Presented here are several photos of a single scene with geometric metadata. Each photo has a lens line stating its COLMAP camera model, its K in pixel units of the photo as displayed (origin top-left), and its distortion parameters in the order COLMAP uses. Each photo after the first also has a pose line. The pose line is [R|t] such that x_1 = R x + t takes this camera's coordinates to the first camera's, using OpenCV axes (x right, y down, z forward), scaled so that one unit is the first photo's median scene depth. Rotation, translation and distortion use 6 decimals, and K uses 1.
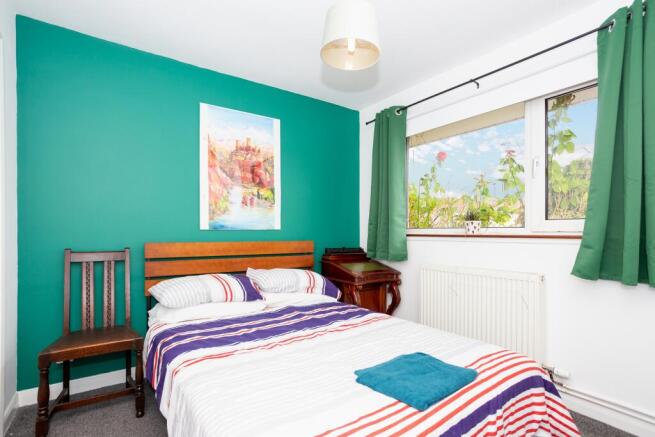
lens RADIAL K [[316.2, 0, 325.5], [0, 316.2, 232.3], [0, 0, 1]] dist [-0.039711, 0.011566]
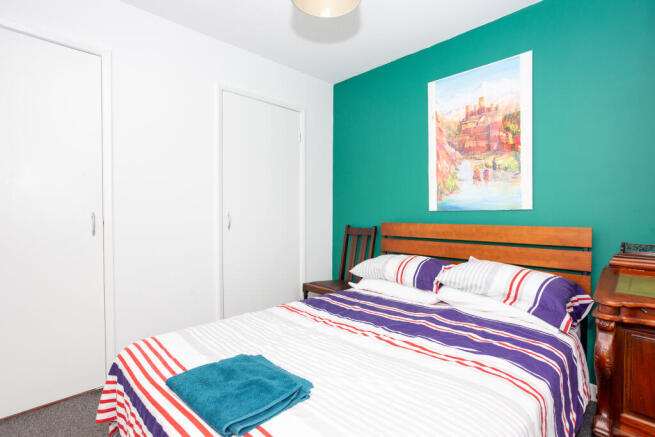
lens RADIAL K [[316.2, 0, 320.5], [0, 316.2, 217.8], [0, 0, 1]] dist [-0.039711, 0.011566]
pose [[0.162694, 0.008432, -0.986641, 0.512188], [0.001869, 0.999959, 0.008854, 0.003718], [0.986675, -0.003285, 0.162671, 0.484751]]
